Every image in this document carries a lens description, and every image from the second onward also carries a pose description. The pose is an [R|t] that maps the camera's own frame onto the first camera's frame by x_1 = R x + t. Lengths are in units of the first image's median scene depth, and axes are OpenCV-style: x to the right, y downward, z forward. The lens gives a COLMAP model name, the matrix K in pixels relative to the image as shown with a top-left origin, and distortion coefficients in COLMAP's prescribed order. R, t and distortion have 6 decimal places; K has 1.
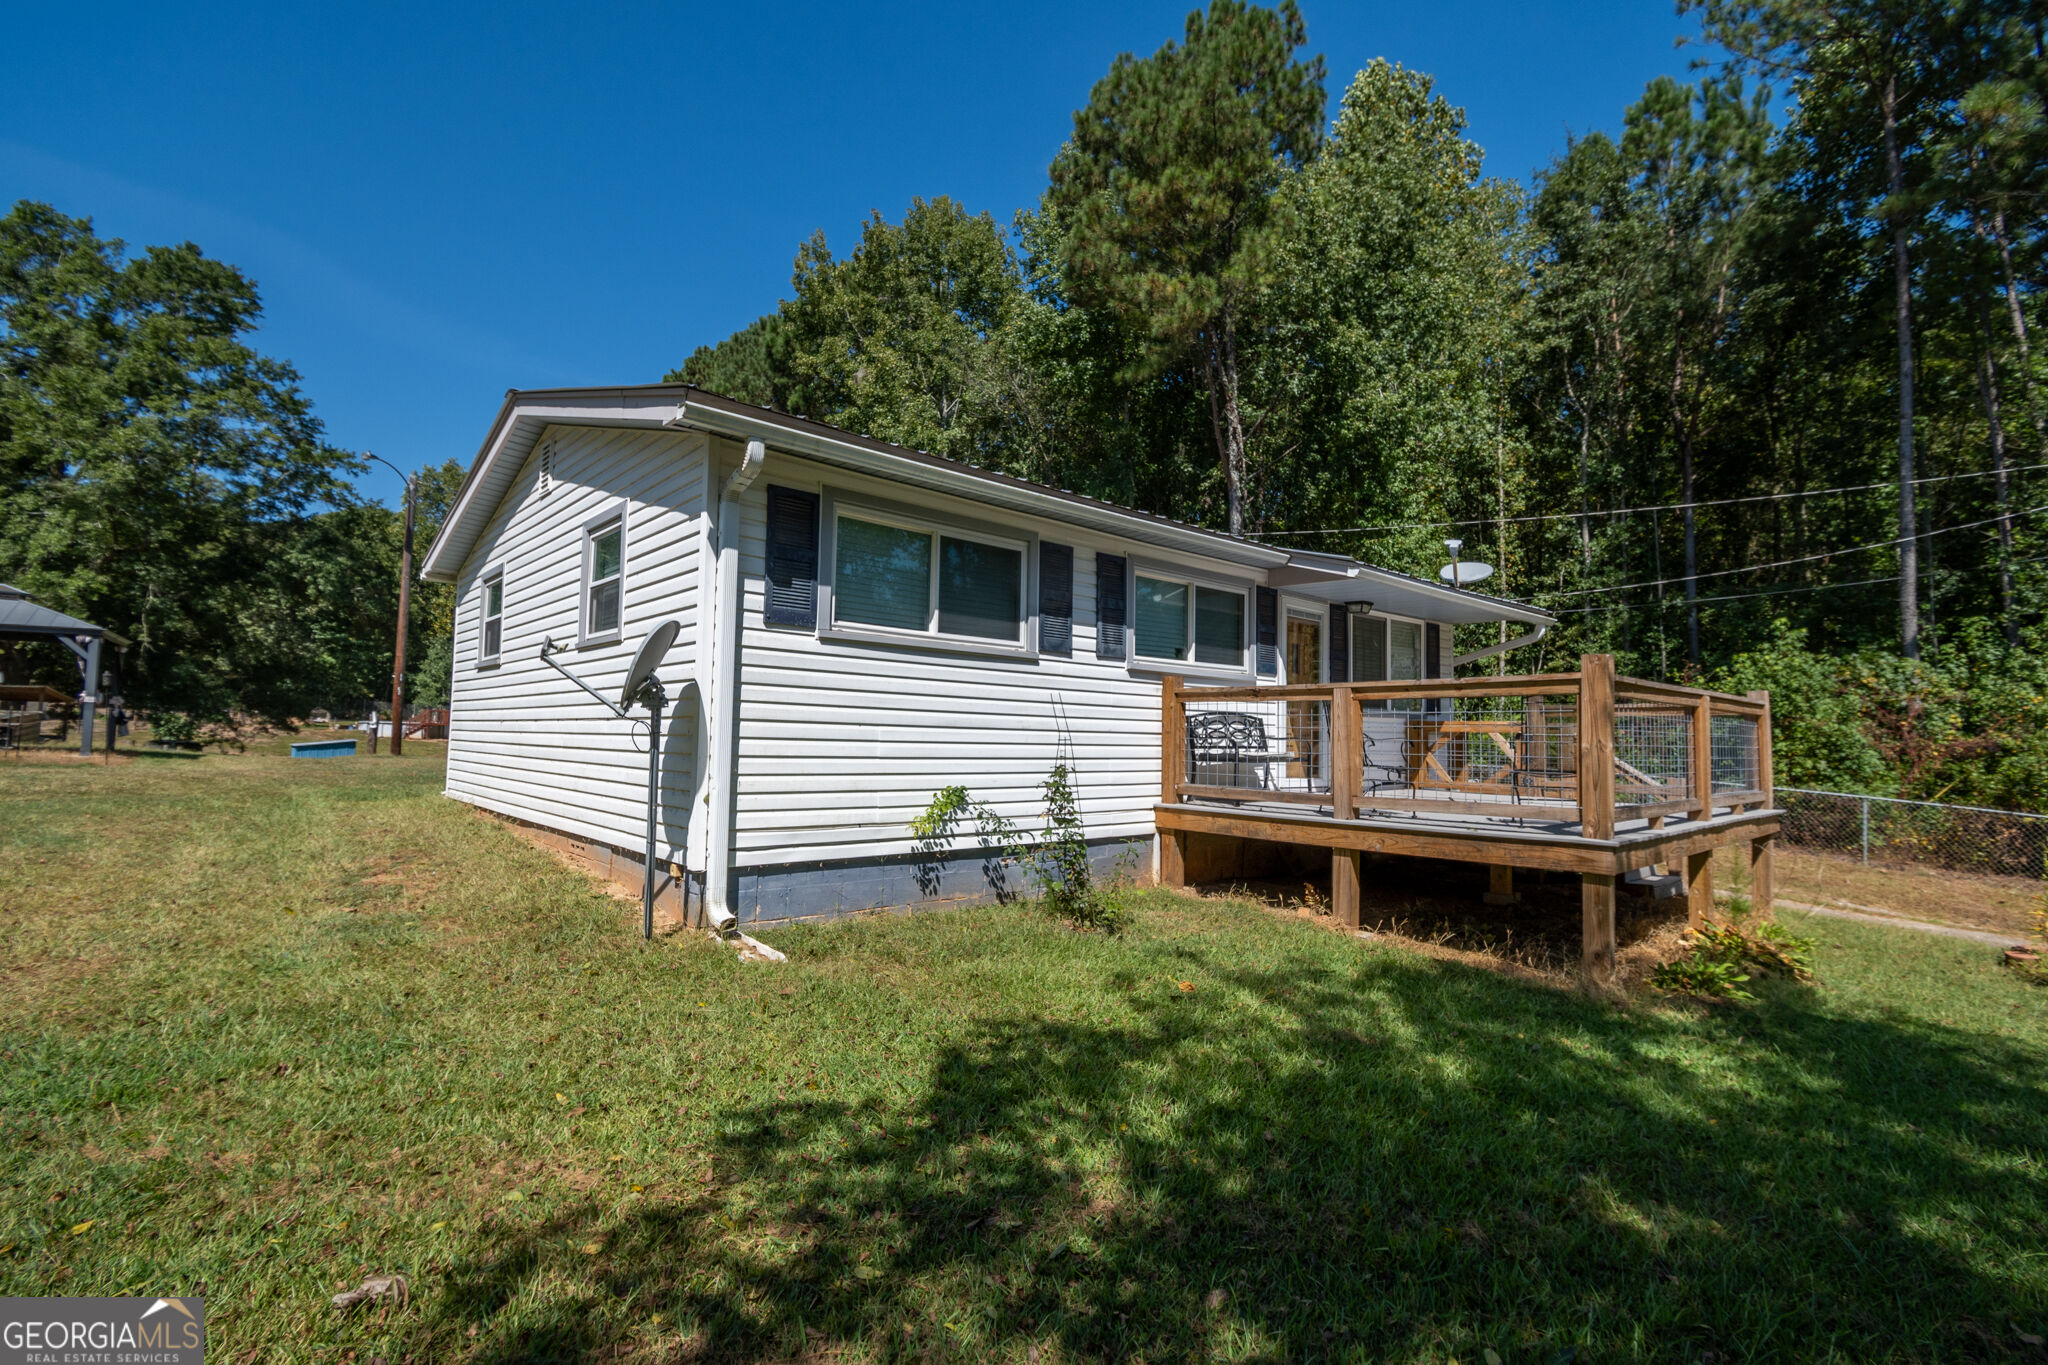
lens RADIAL K [[901.3, 0, 1027.4], [0, 901.3, 682.8], [0, 0, 1]] dist [0.007392, -0.007237]
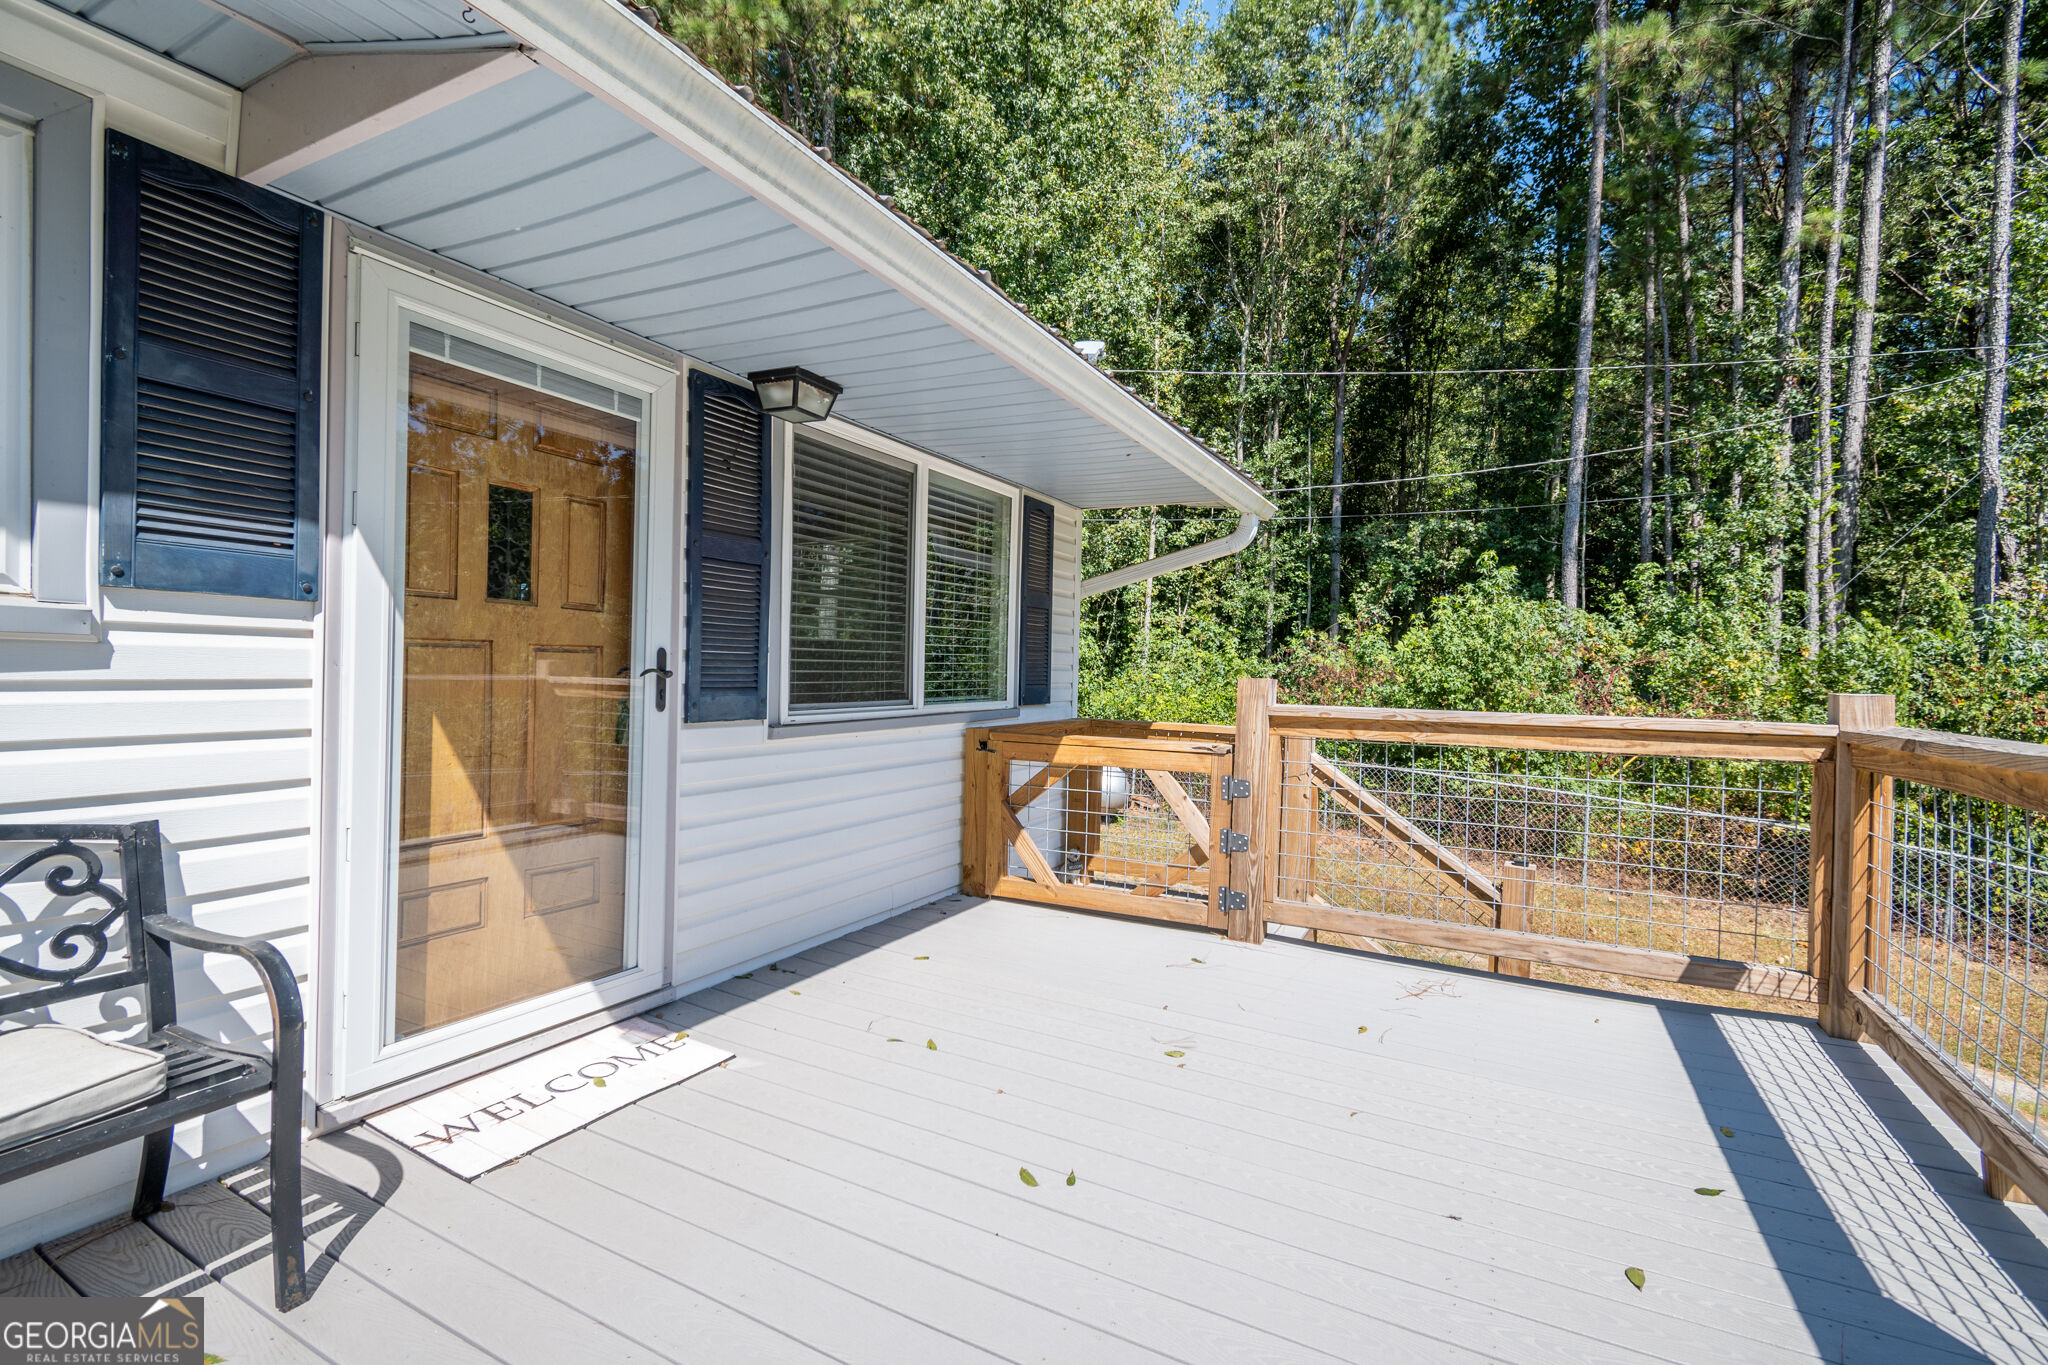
lens RADIAL K [[901.3, 0, 1027.4], [0, 901.3, 682.8], [0, 0, 1]] dist [0.007392, -0.007237]
pose [[0.935887, 0.000834, 0.352299, 0.208249], [-0.028719, 0.996849, 0.073934, -0.006298], [-0.351127, -0.079312, 0.932963, 0.420523]]
